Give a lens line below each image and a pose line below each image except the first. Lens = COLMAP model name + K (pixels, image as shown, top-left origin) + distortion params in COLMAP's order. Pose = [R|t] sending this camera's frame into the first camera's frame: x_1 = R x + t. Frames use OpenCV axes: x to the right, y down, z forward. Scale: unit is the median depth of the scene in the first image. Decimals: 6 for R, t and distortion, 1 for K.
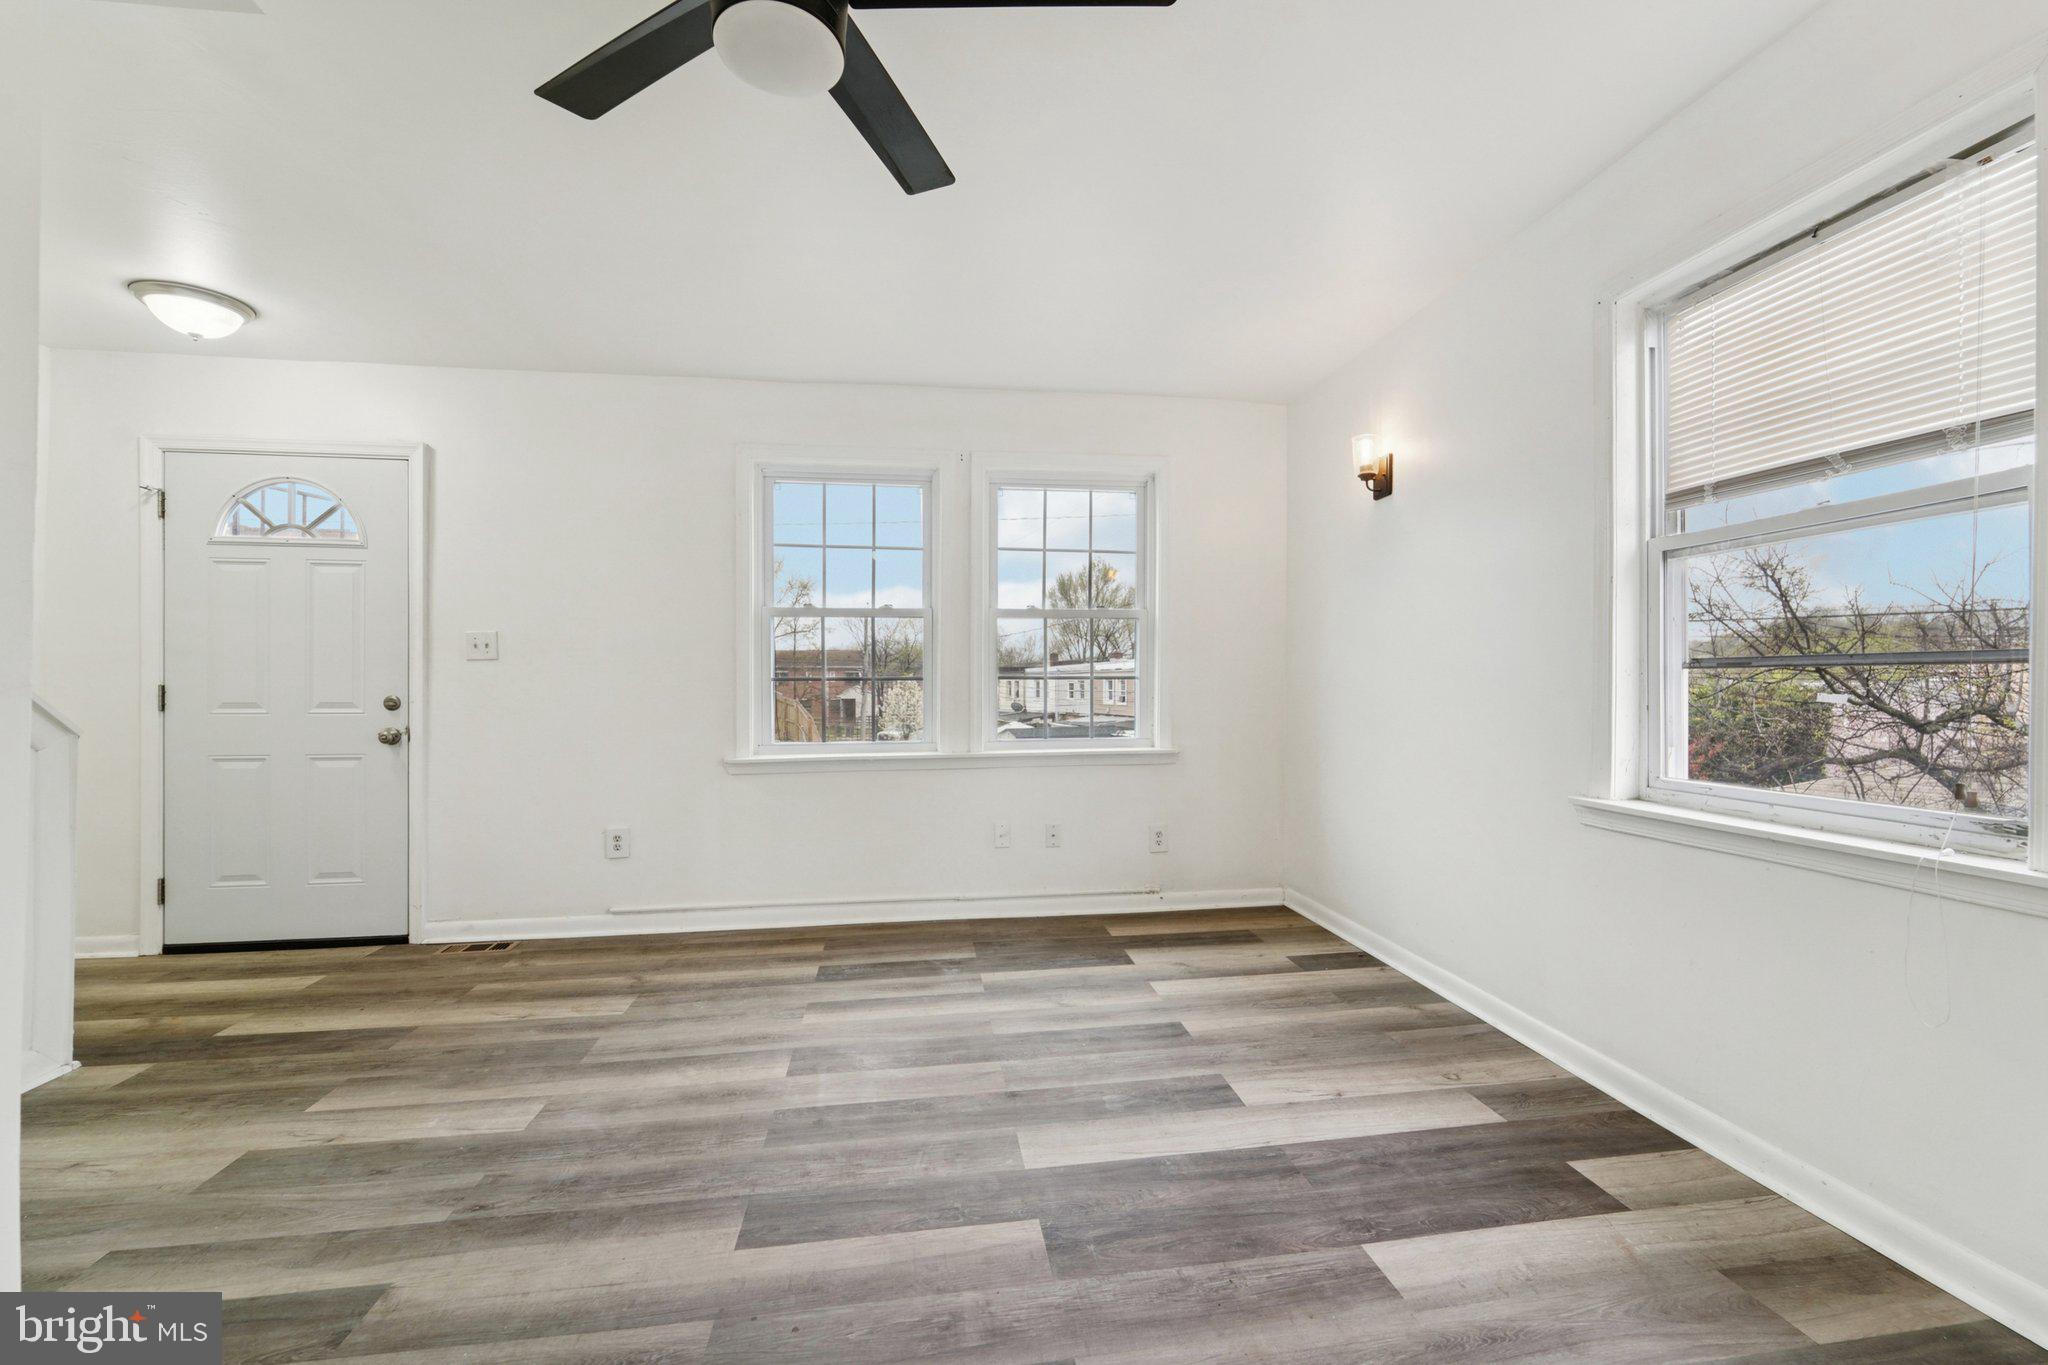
lens RADIAL K [[847.2, 0, 1043.8], [0, 847.2, 675.0], [0, 0, 1]] dist [-0.003249, -0.000381]
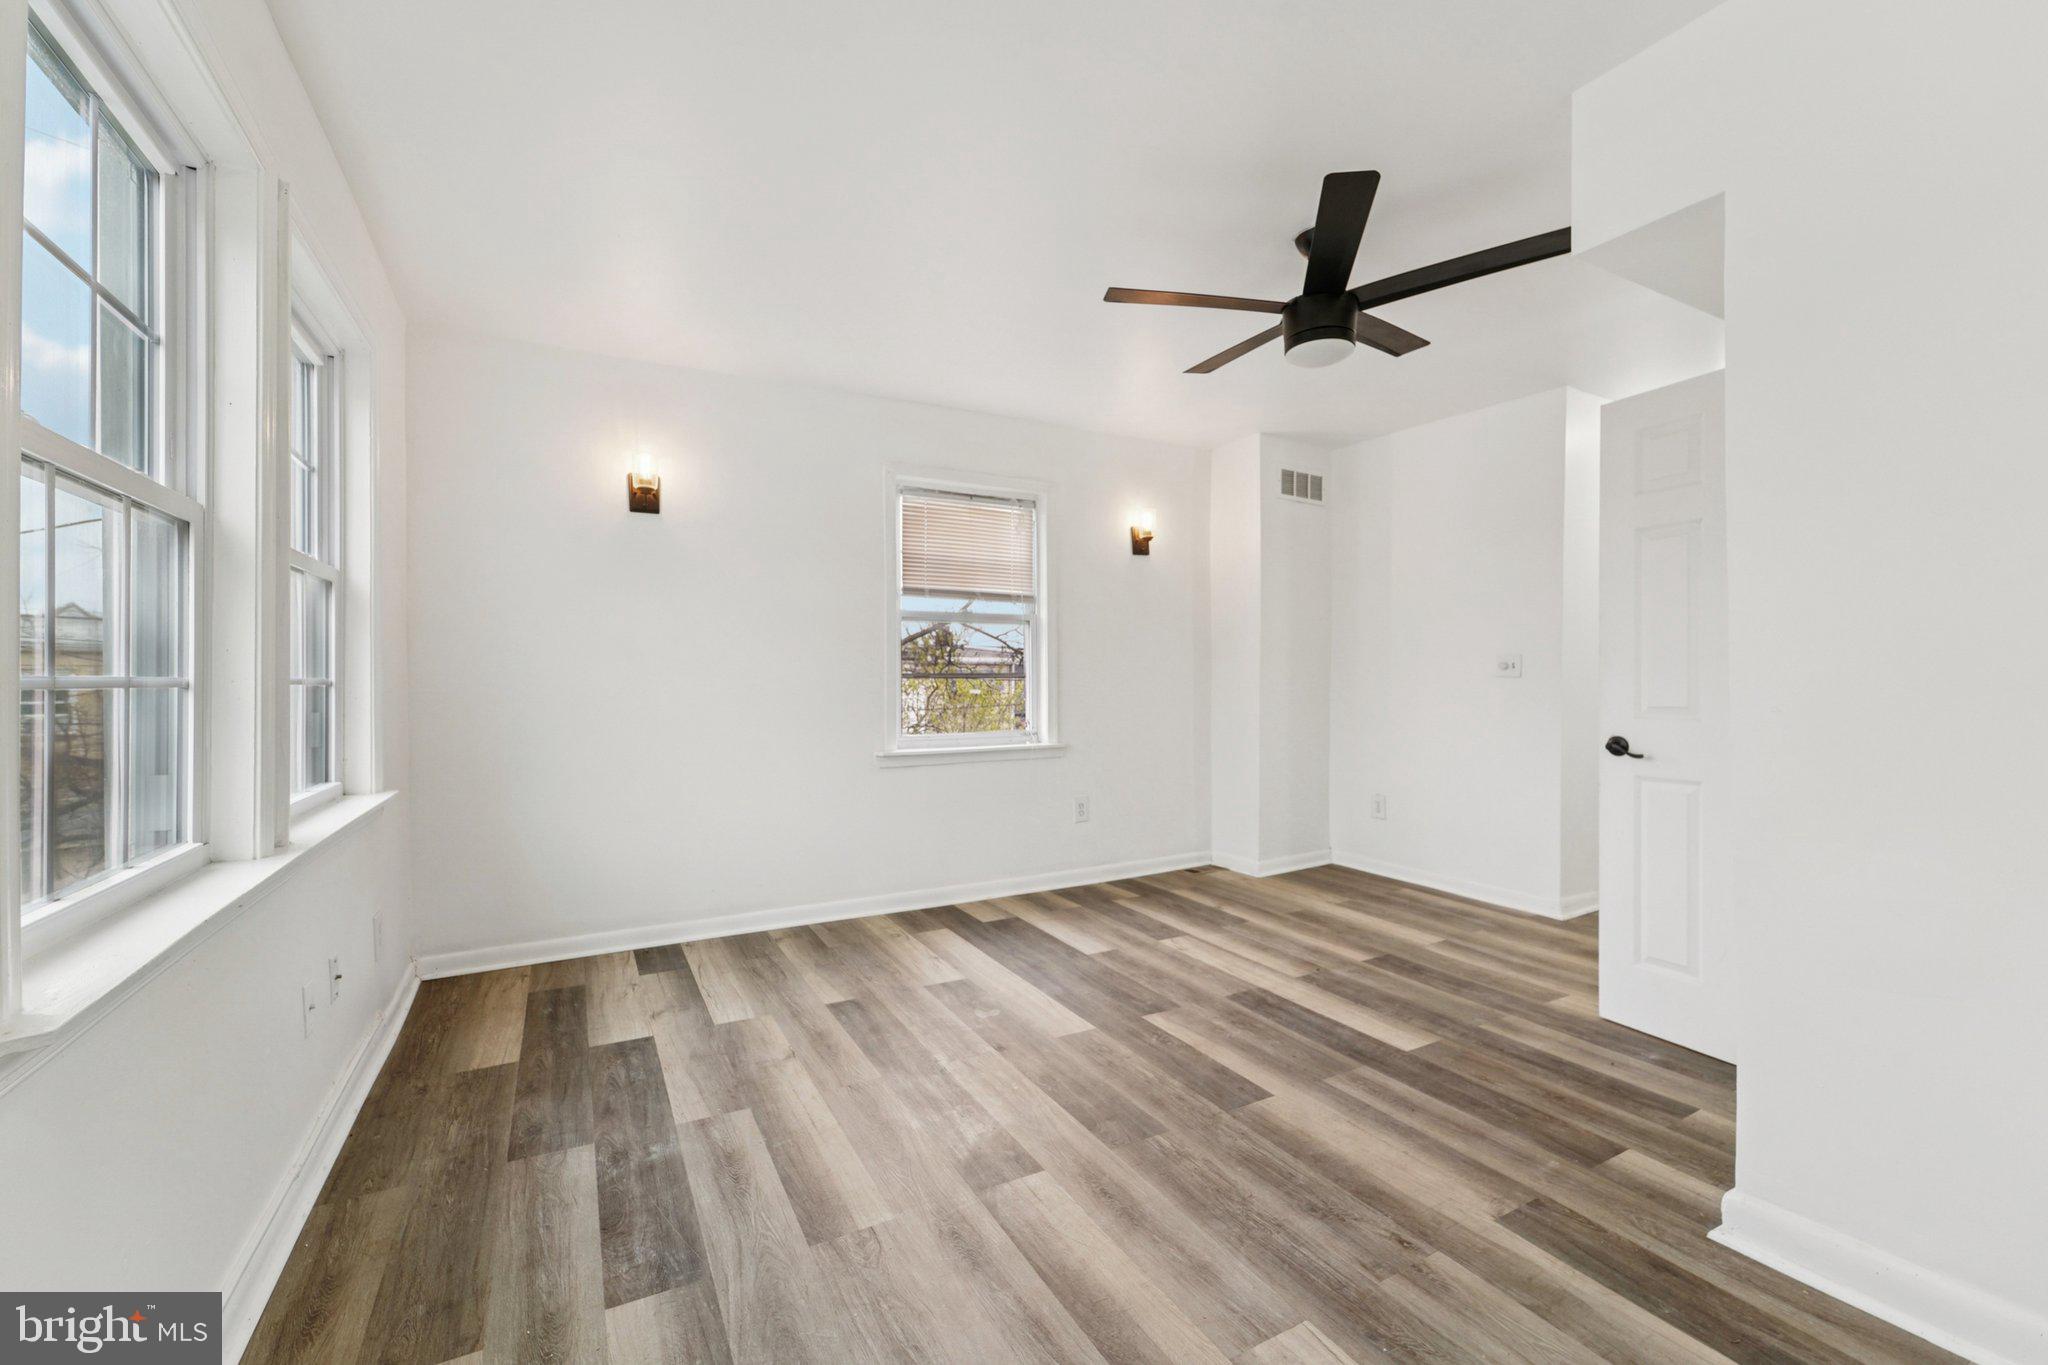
lens RADIAL K [[847.2, 0, 1014.1], [0, 847.2, 681.7], [0, 0, 1]] dist [-0.003249, -0.000381]
pose [[-0.336482, 0.003859, 0.941682, -0.990677], [0.000060, 0.999992, -0.004076, 0.006322], [-0.941690, -0.001315, -0.336479, 1.211674]]
